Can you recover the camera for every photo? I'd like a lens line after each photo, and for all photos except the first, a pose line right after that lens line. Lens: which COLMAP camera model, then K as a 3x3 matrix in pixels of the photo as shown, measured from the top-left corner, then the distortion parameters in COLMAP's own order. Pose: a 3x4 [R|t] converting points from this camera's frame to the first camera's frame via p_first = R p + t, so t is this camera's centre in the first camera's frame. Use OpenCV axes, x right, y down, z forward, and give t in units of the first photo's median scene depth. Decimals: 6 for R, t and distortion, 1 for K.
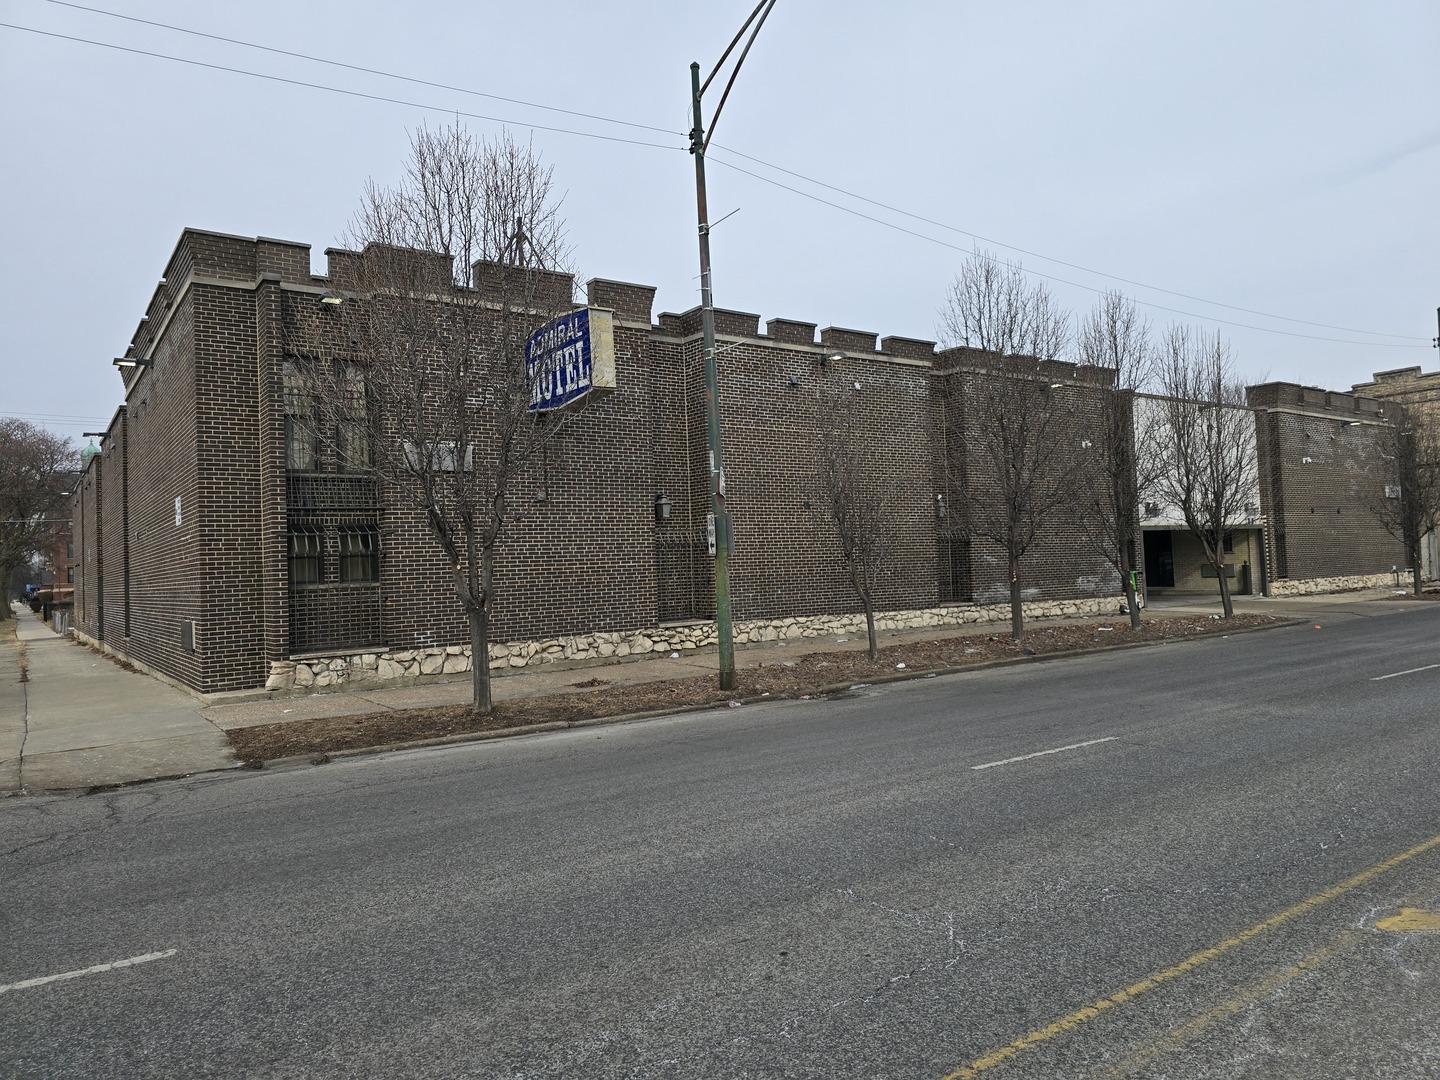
lens RADIAL K [[1003.4, 0, 720.7], [0, 1003.4, 490.4], [0, 0, 1]] dist [0.094109, -0.005260]
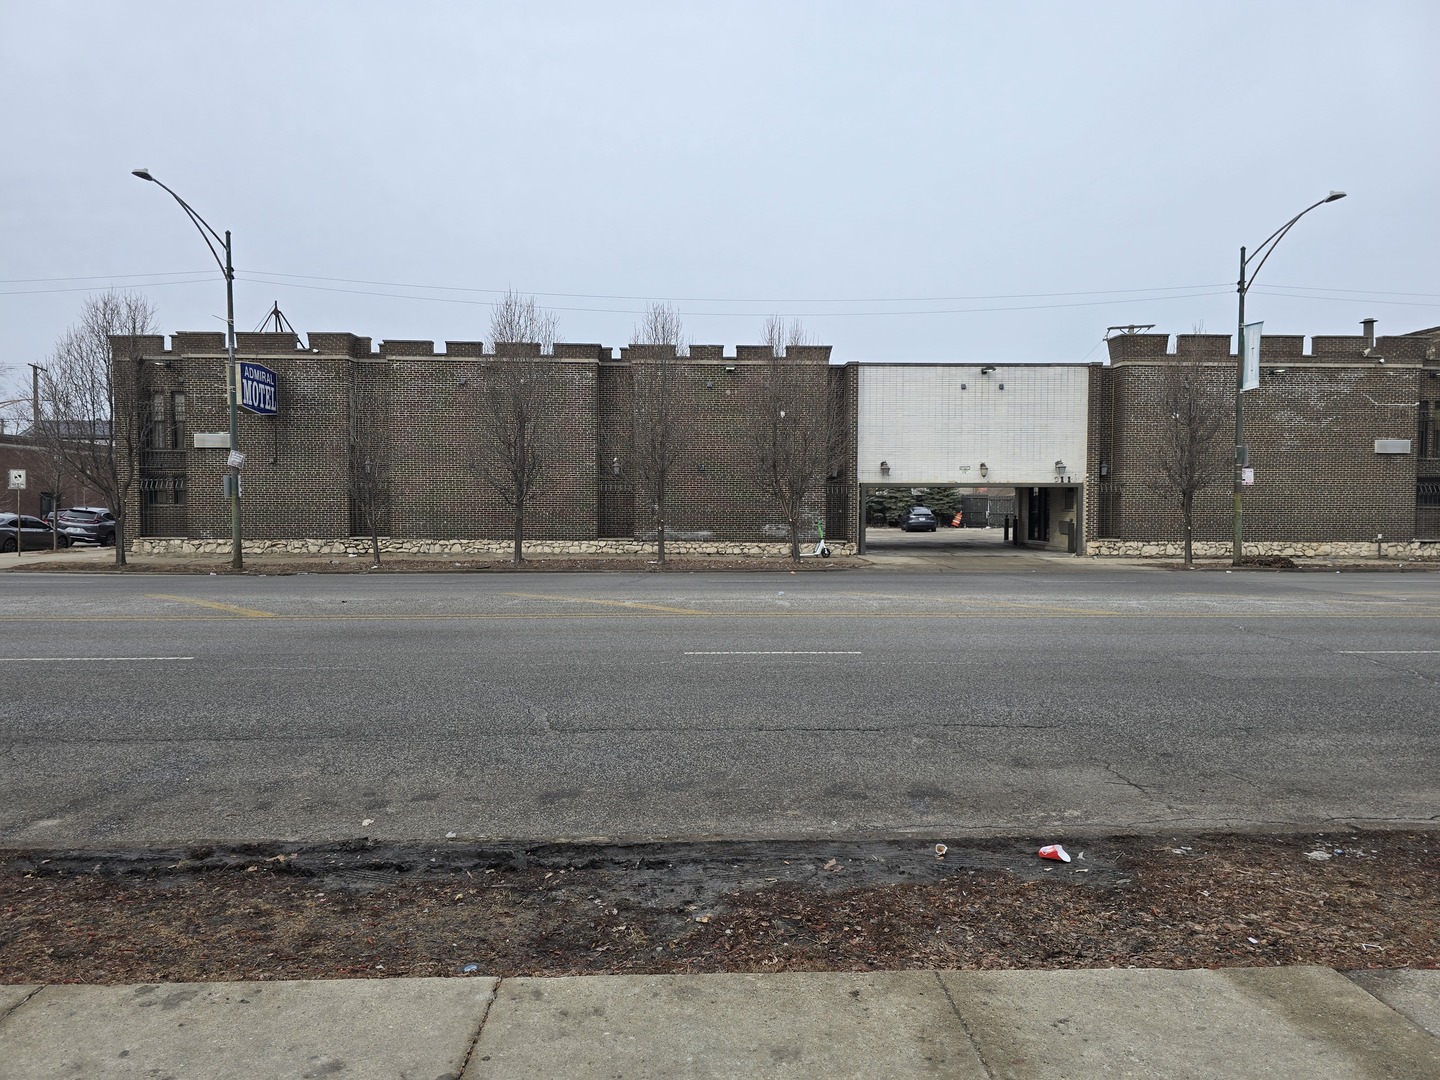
lens RADIAL K [[1003.4, 0, 720.7], [0, 1003.4, 490.4], [0, 0, 1]] dist [0.094109, -0.005260]
pose [[0.809733, 0.050606, -0.584613, 1.291049], [0.009174, 0.995061, 0.098843, -0.095629], [0.586727, -0.085399, 0.805269, 0.005312]]
